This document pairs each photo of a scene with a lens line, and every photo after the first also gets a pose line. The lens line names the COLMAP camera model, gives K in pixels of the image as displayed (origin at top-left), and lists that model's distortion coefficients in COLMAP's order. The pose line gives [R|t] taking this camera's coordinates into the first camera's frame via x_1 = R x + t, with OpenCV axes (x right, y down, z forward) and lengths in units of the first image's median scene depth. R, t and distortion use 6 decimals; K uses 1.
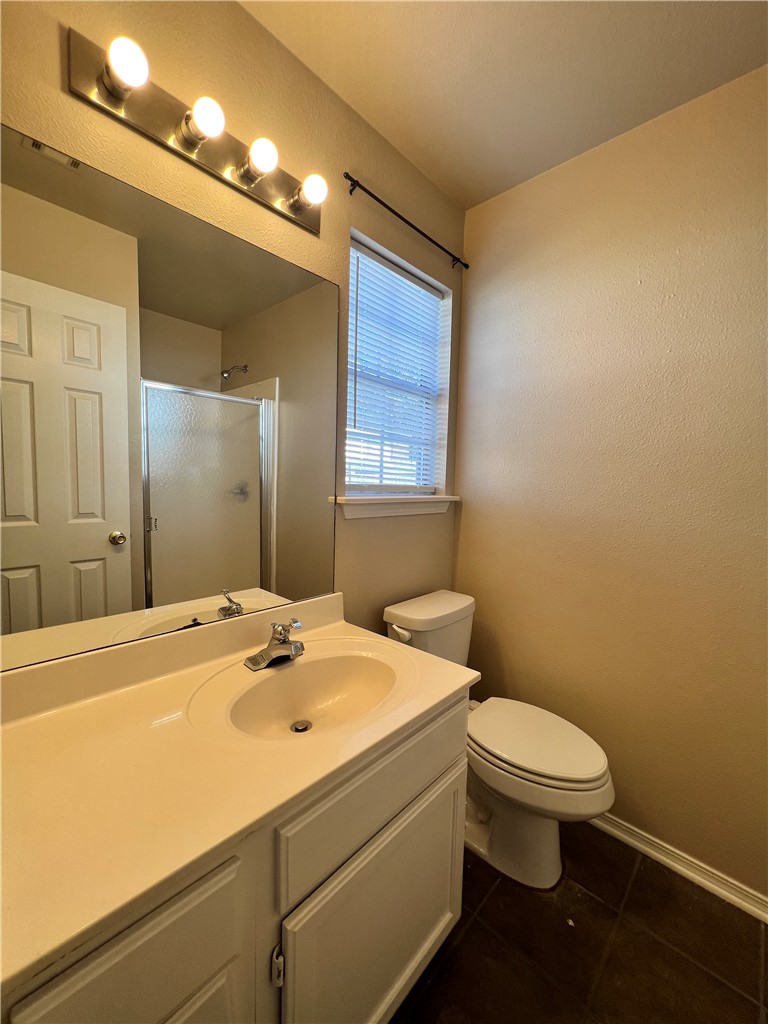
lens RADIAL K [[407.6, 0, 384.0], [0, 407.6, 512.0], [0, 0, 1]] dist [-0.000207, 0.000083]
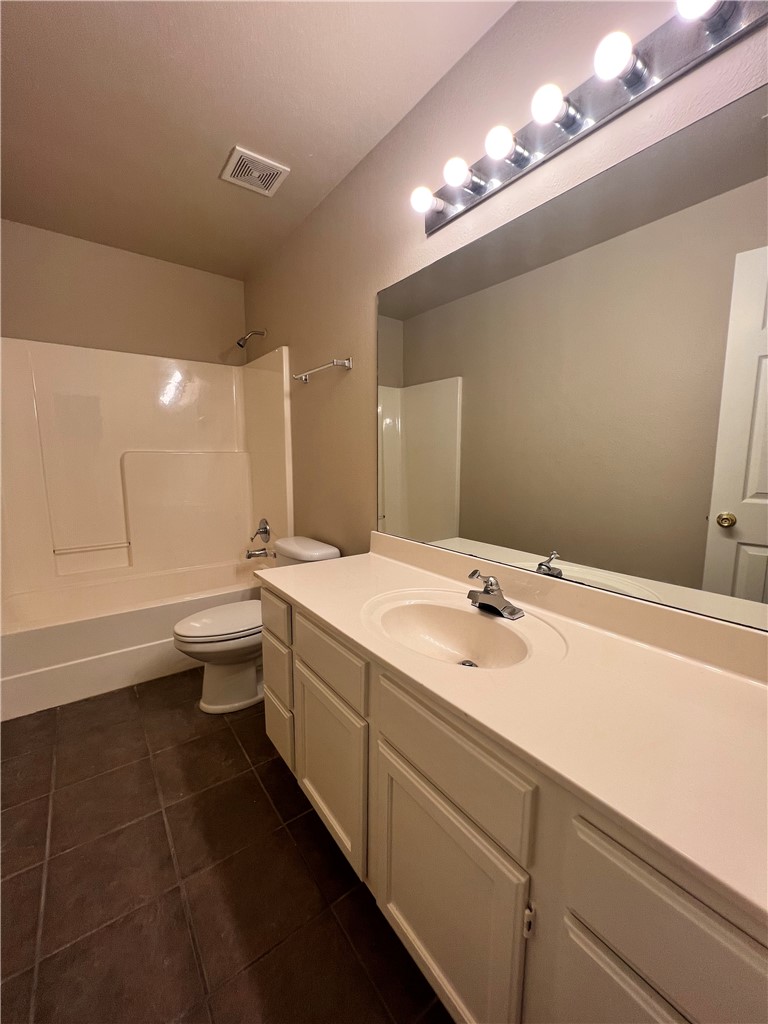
lens RADIAL K [[407.6, 0, 384.0], [0, 407.6, 512.0], [0, 0, 1]] dist [-0.000207, 0.000083]
pose [[-0.195858, 0.097795, -0.975744, 0.869732], [-0.079163, 0.990191, 0.115133, 0.006357], [0.977432, 0.099793, -0.186195, 0.945541]]
